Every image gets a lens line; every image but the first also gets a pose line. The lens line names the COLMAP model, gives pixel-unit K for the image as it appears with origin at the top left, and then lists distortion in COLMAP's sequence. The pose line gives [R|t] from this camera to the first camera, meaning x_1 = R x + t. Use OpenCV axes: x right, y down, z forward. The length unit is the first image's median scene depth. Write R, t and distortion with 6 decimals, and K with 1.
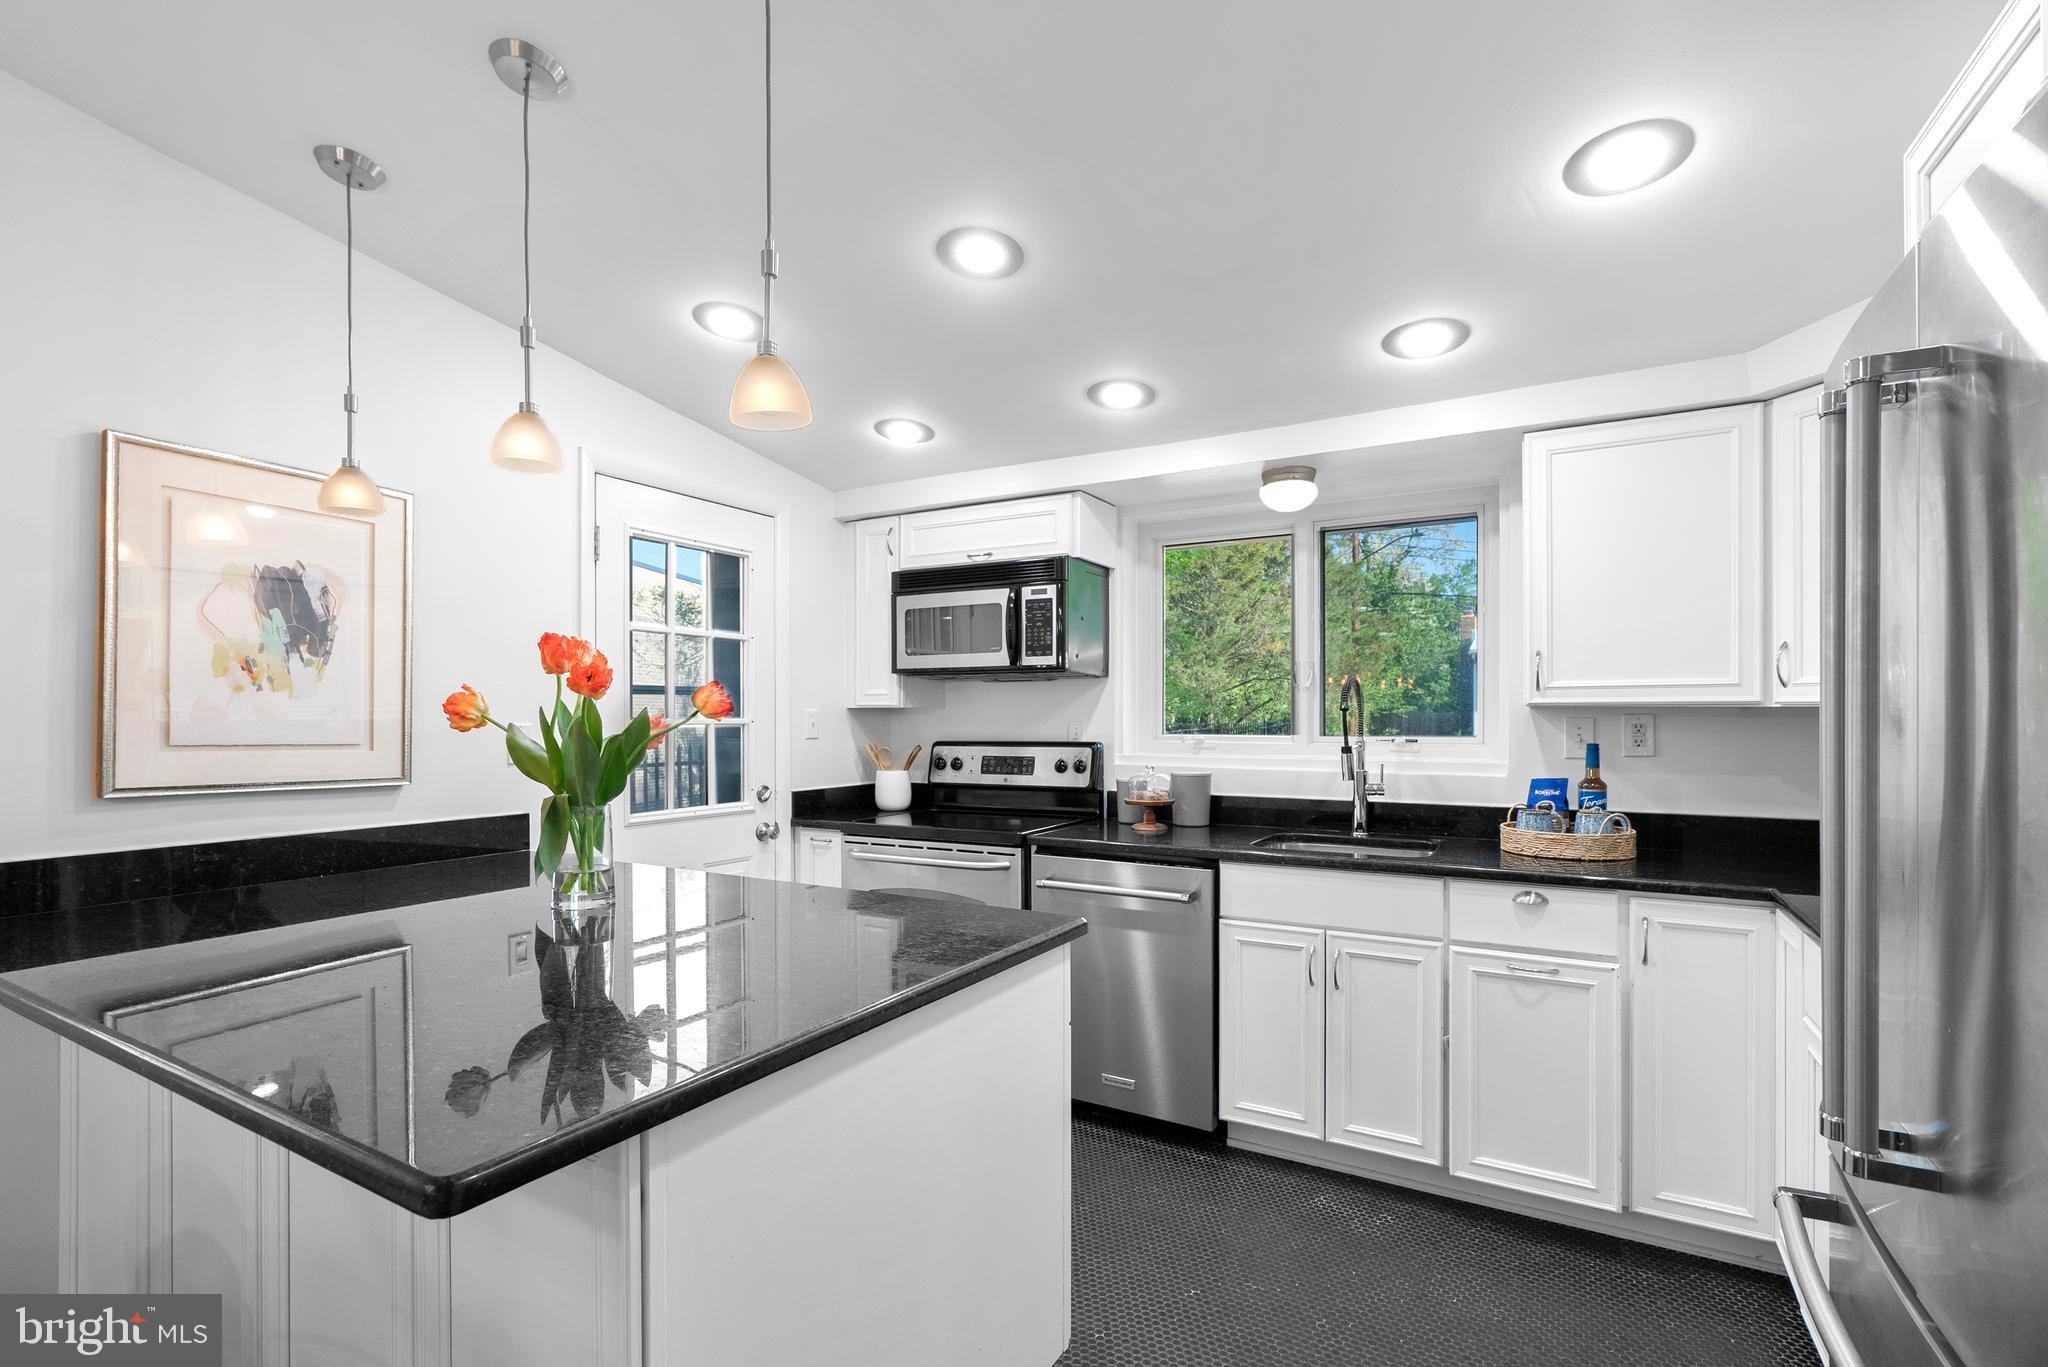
lens RADIAL K [[946.4, 0, 1015.4], [0, 946.4, 724.8], [0, 0, 1]] dist [0.001641, 0.000431]
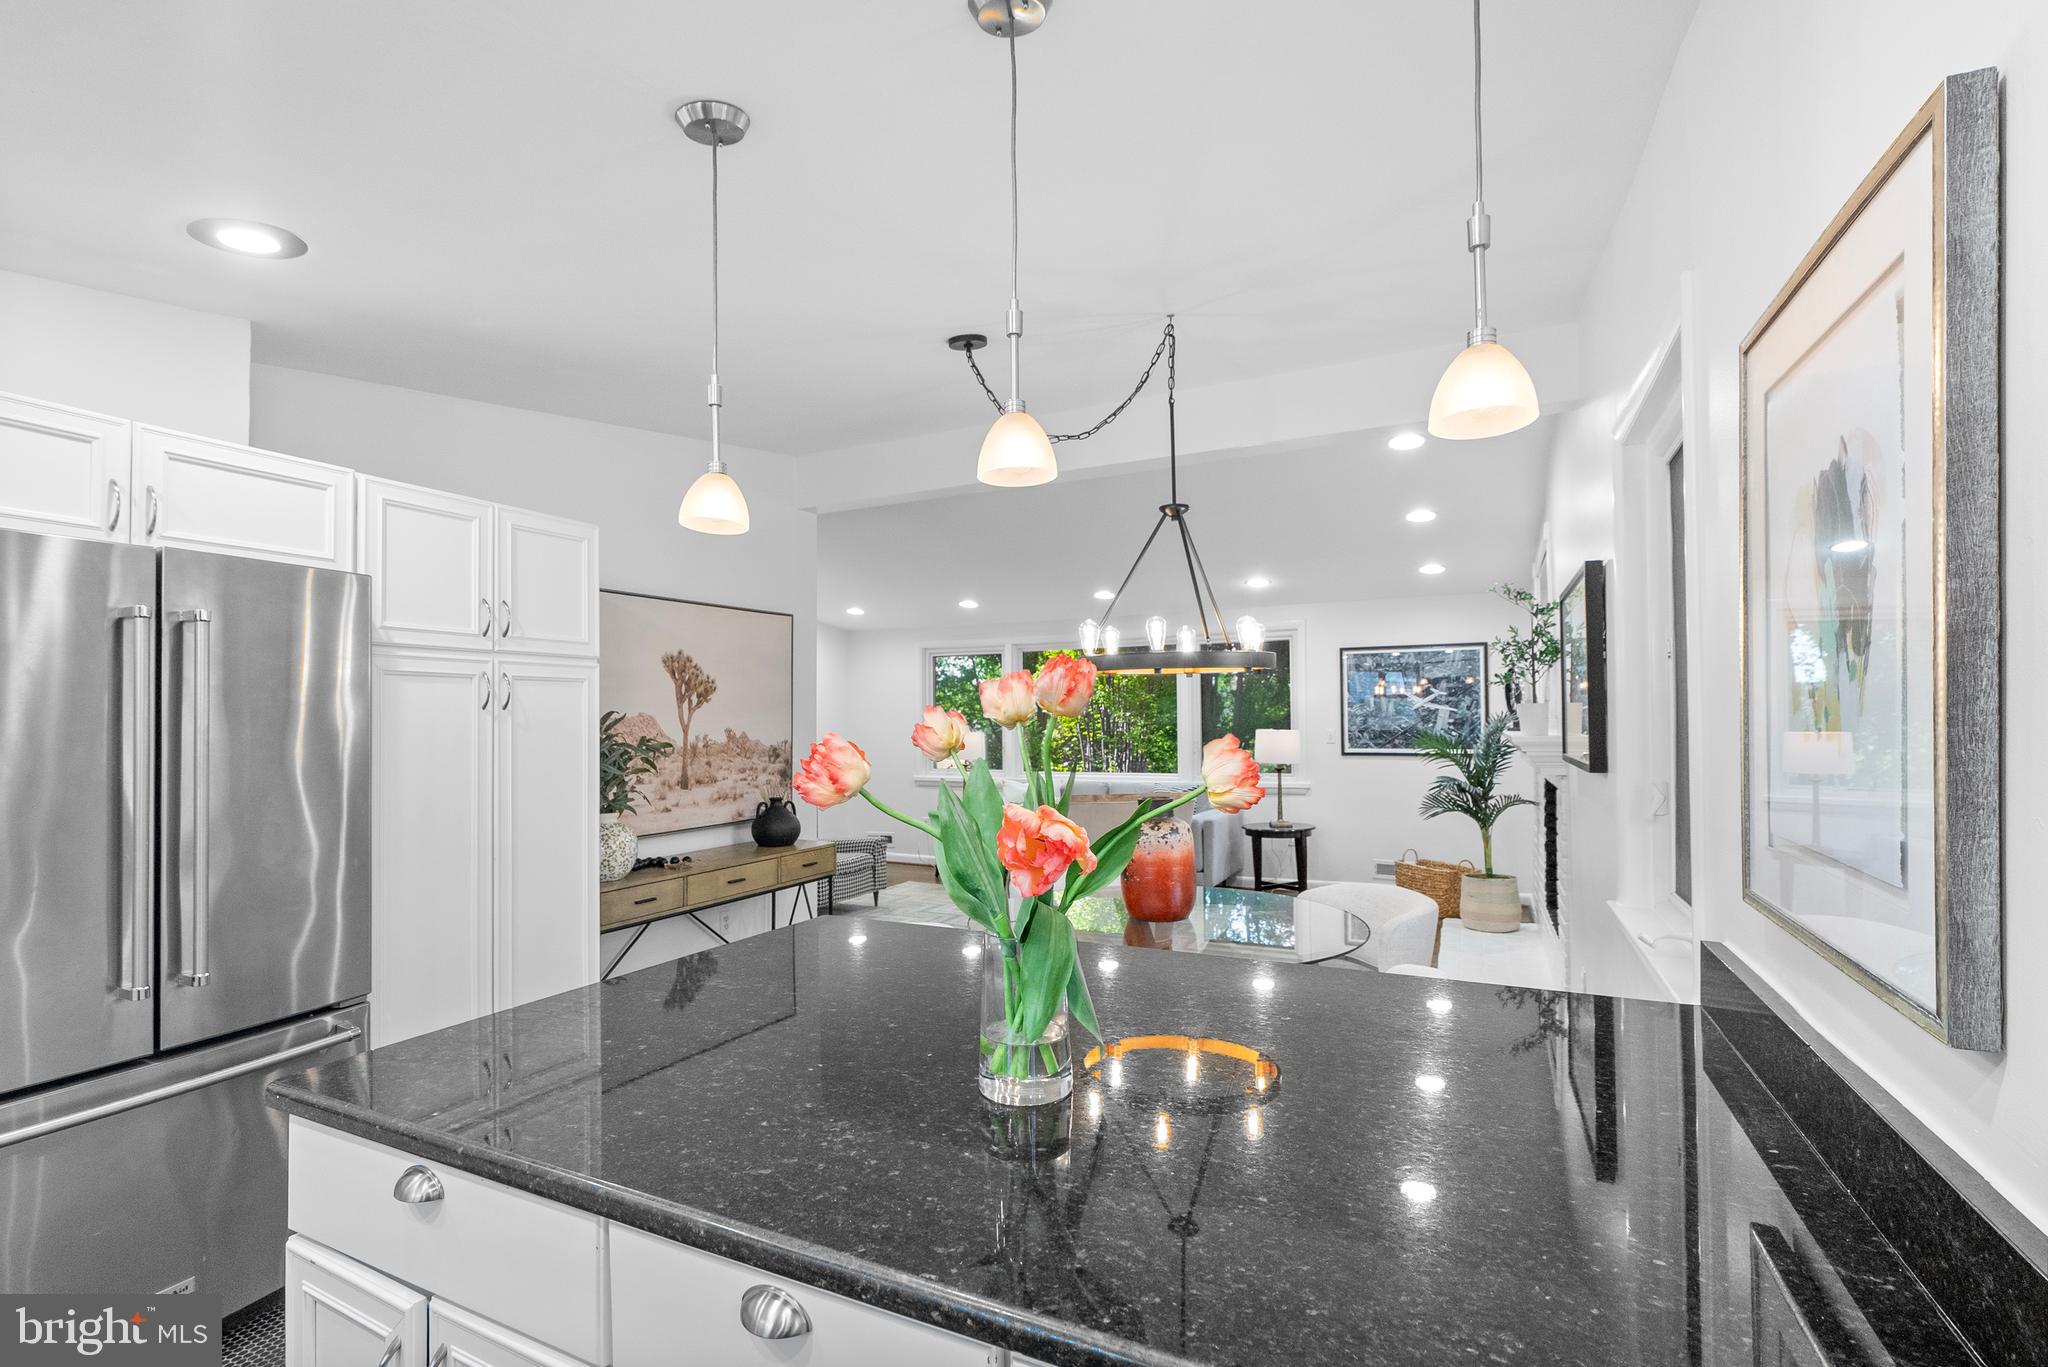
lens RADIAL K [[931.3, 0, 1011.0], [0, 931.3, 705.8], [0, 0, 1]] dist [-0.017515, 0.012071]
pose [[-0.998178, 0.010514, -0.059409, -0.260306], [0.010928, 0.999918, -0.006650, -0.039829], [0.059334, -0.007287, -0.998212, 0.994353]]
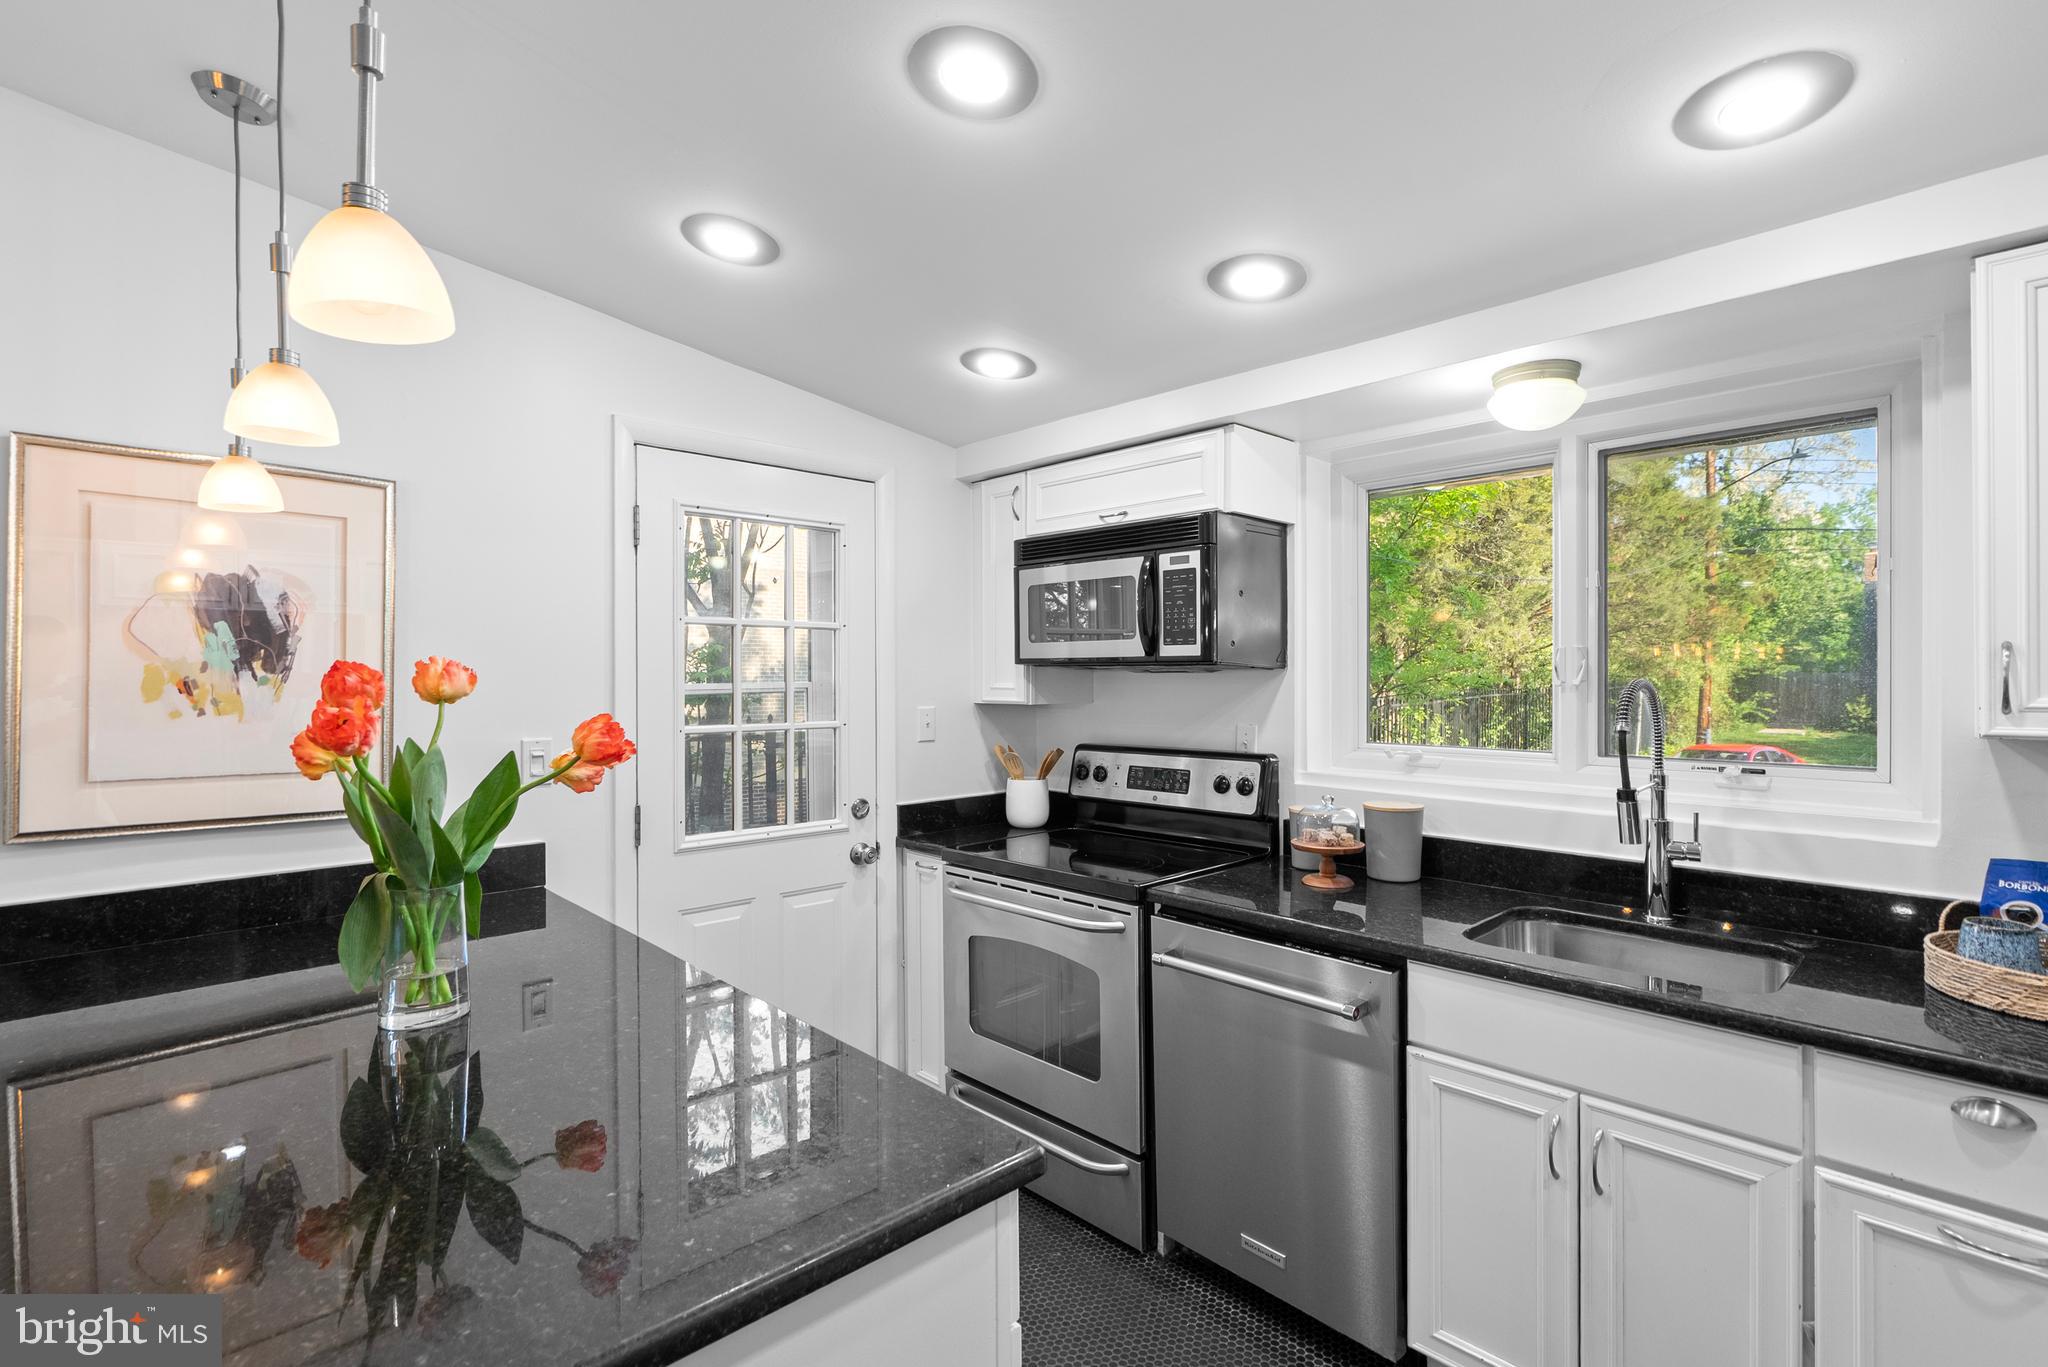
lens RADIAL K [[949.6, 0, 1022.2], [0, 949.6, 684.2], [0, 0, 1]] dist [-0.001772, 0.000864]
pose [[0.959027, -0.000930, -0.283312, 0.131266], [0.000844, 1.000000, -0.000426, -0.044446], [0.283313, 0.000169, 0.959028, 0.255246]]
